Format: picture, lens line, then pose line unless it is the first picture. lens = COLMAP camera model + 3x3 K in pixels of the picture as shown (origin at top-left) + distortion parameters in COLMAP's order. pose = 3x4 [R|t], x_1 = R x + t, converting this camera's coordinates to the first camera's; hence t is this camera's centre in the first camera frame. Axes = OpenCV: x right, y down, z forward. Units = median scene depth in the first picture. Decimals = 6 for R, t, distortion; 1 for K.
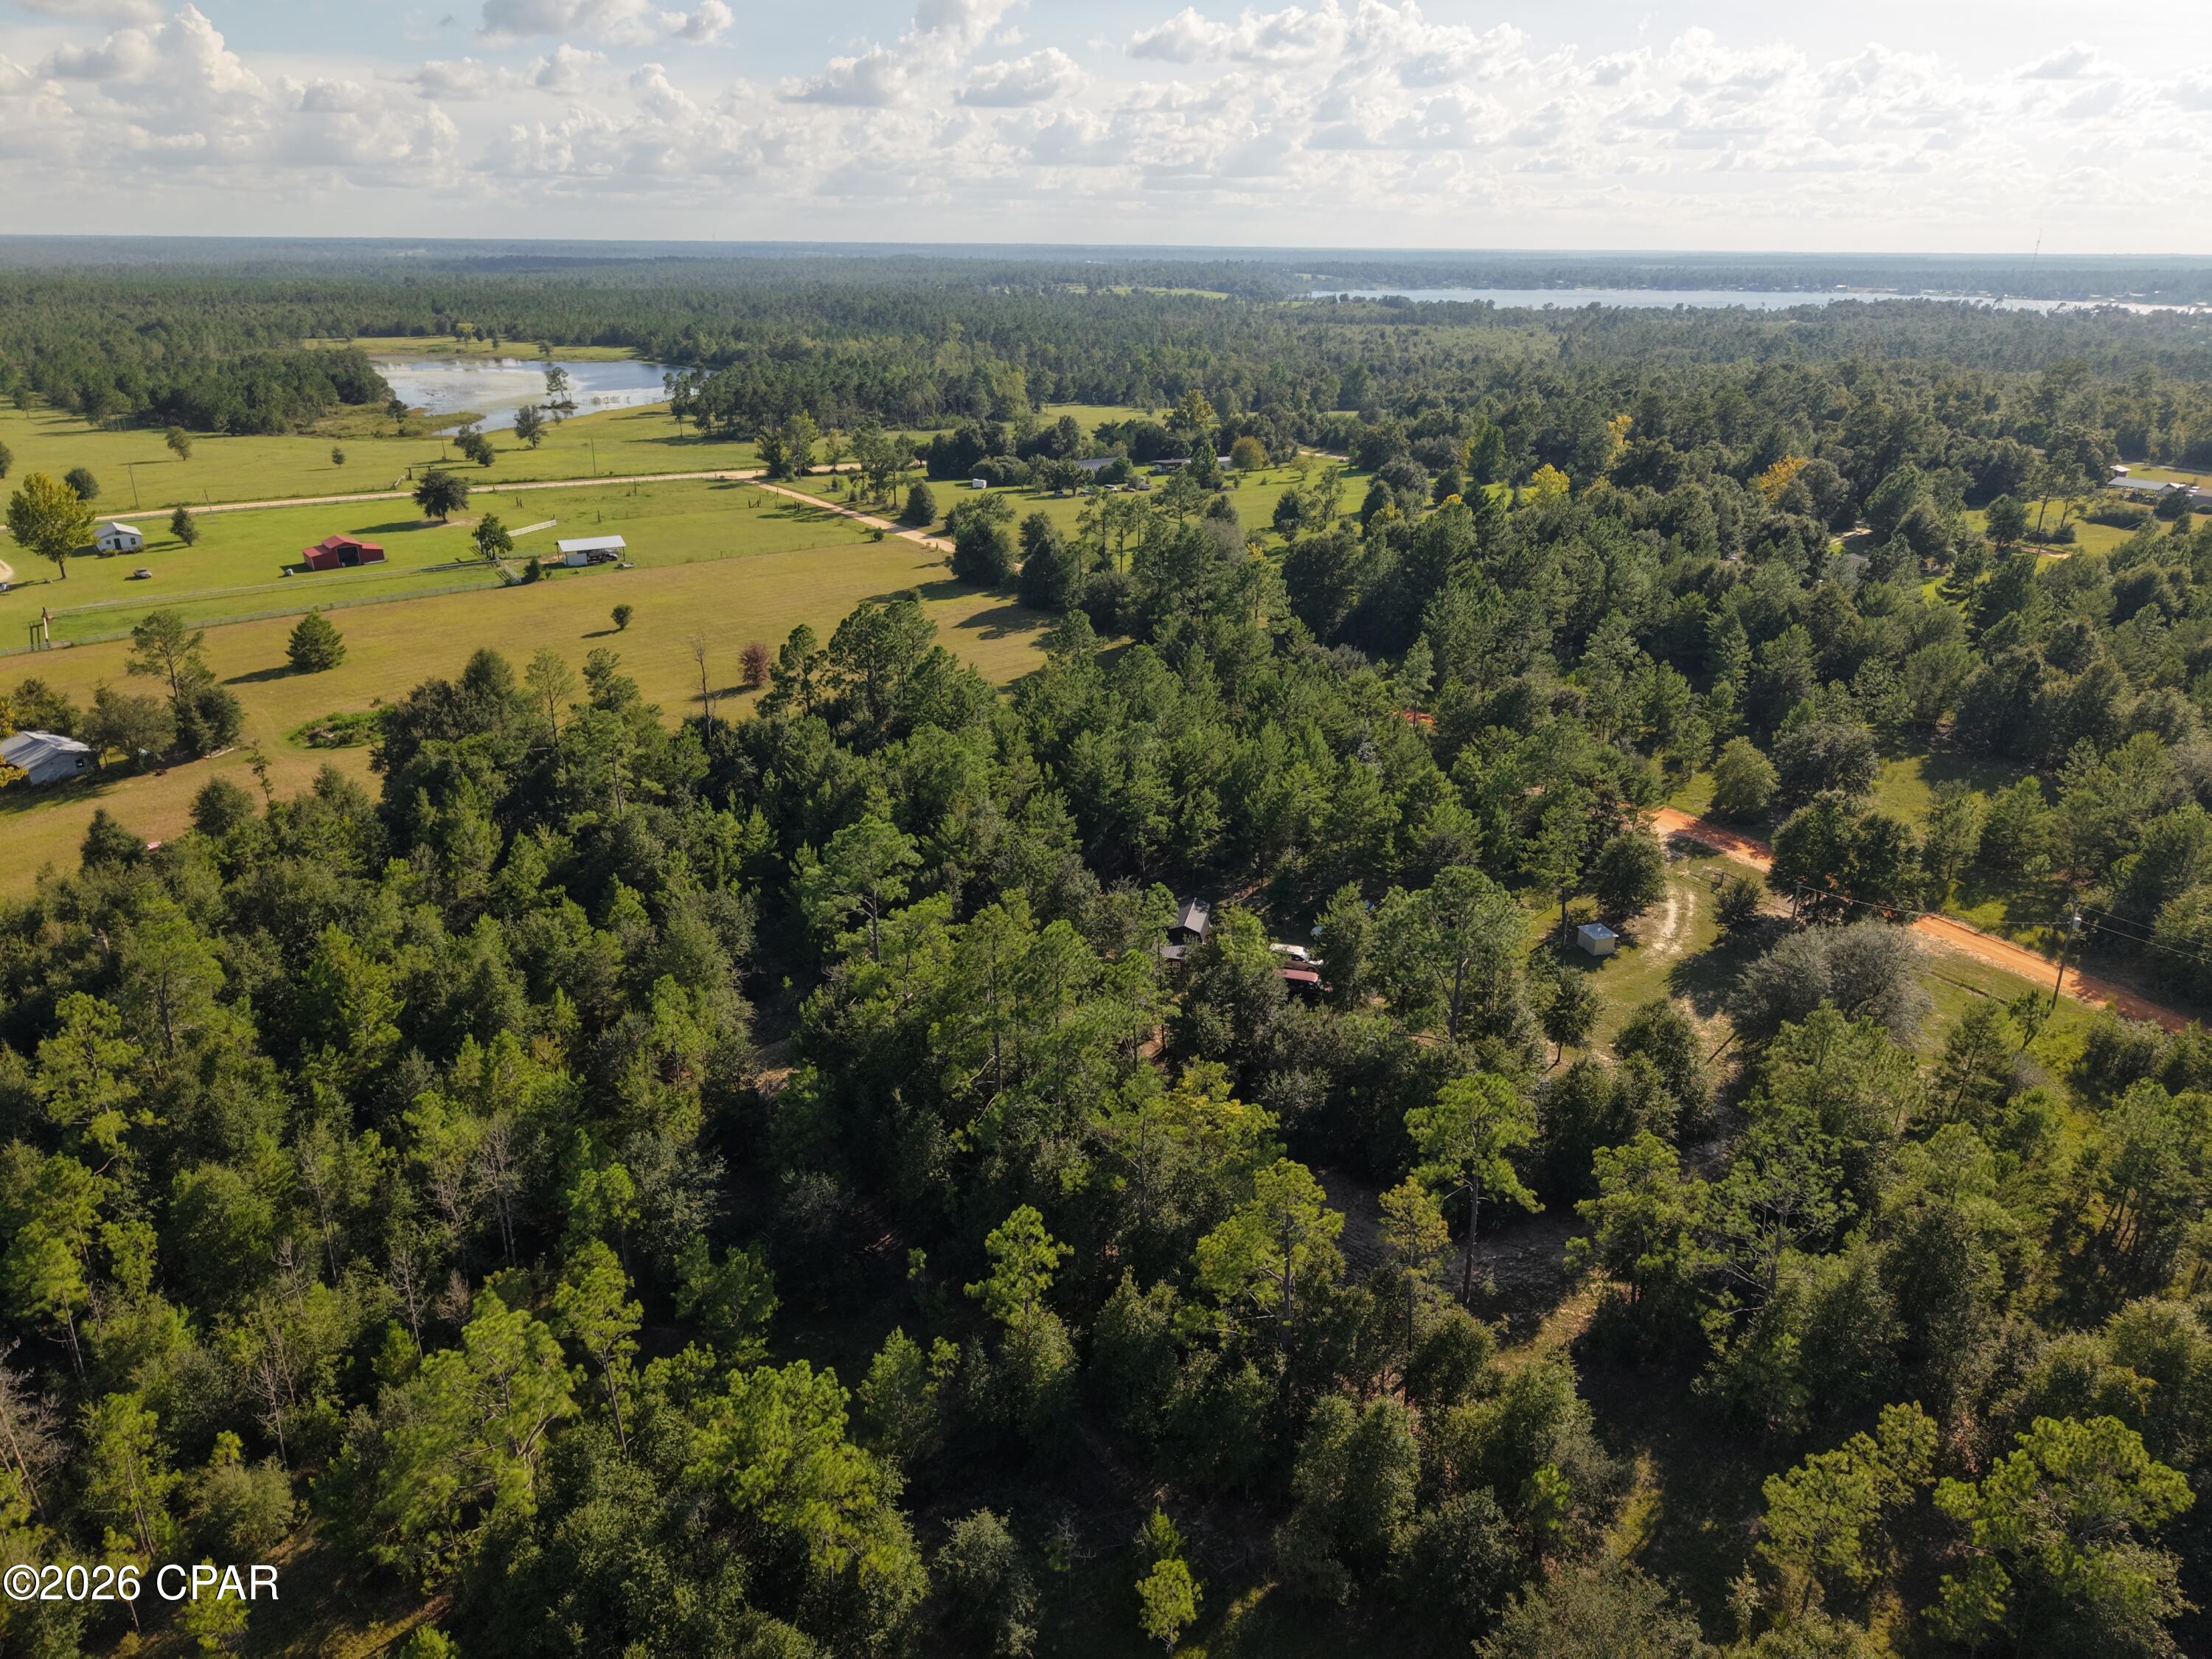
lens RADIAL K [[1477.5, 0, 1093.8], [0, 1477.5, 814.9], [0, 0, 1]] dist [0.012786, -0.009781]
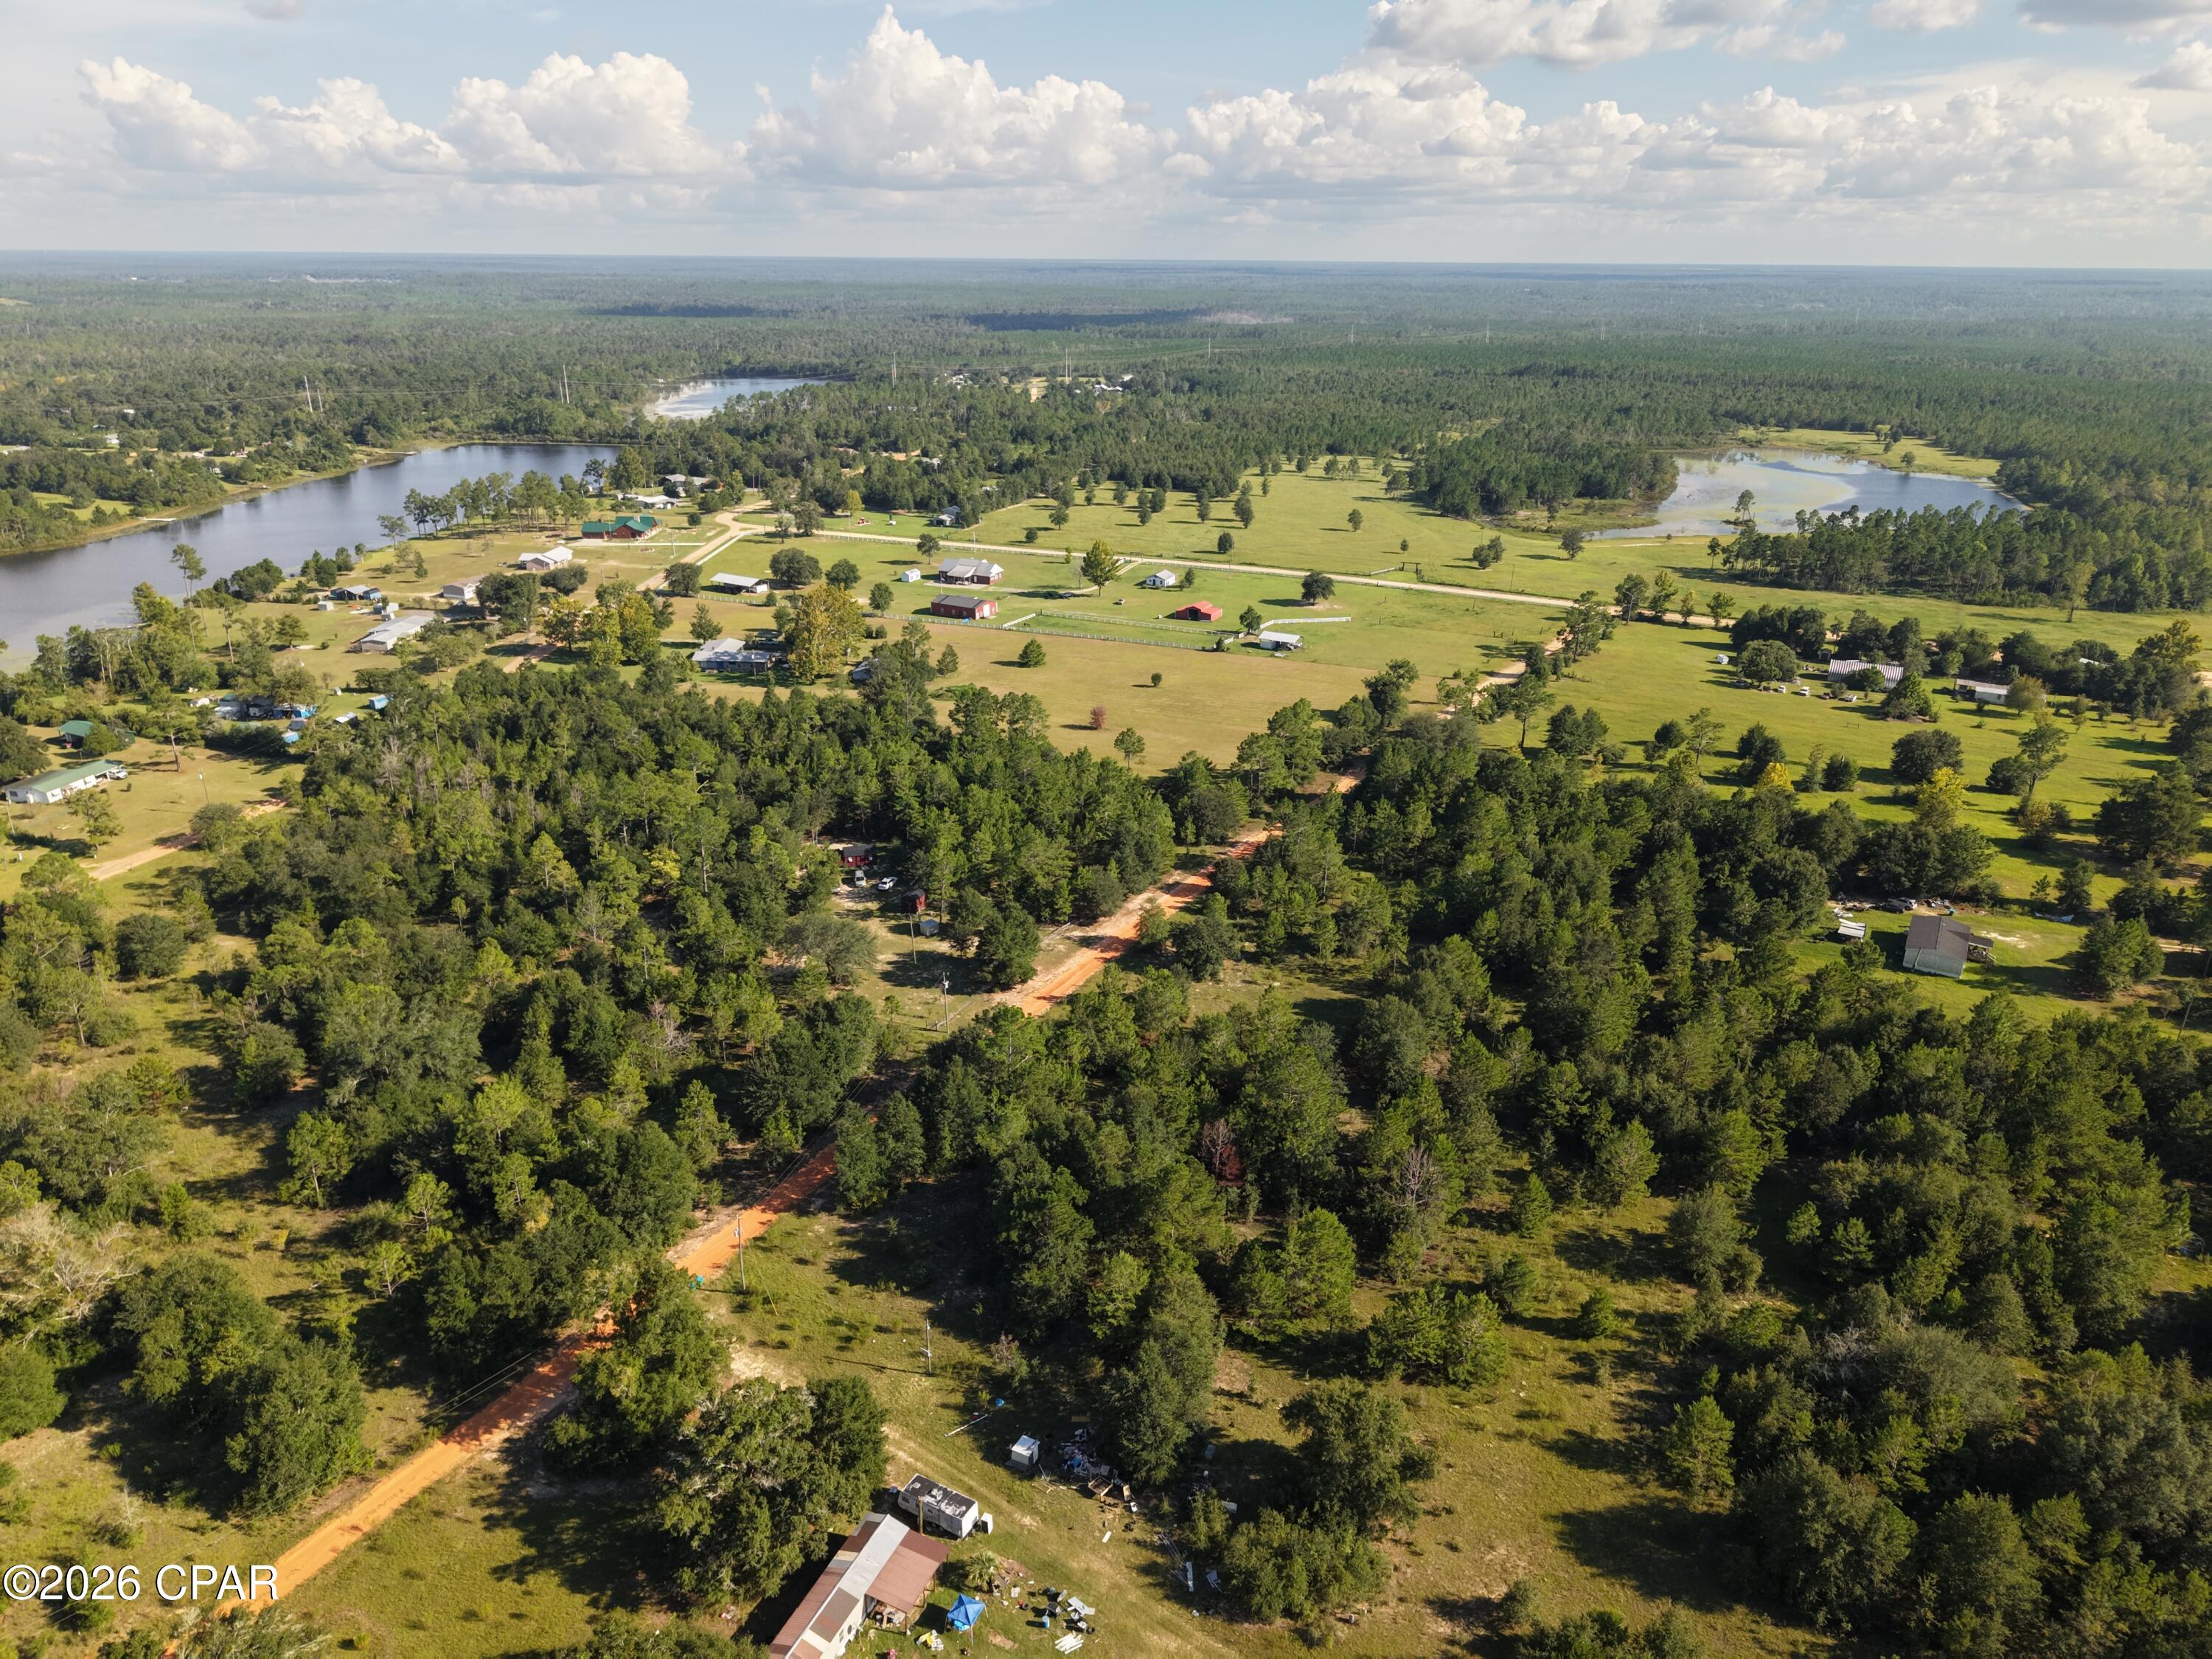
lens RADIAL K [[1477.5, 0, 1108.7], [0, 1477.5, 852.2], [0, 0, 1]] dist [0.012786, -0.009781]
pose [[0.467920, 0.328108, -0.820608, 1.391801], [-0.322956, 0.927794, 0.186811, -0.310508], [0.822649, 0.177607, 0.540097, 0.088848]]
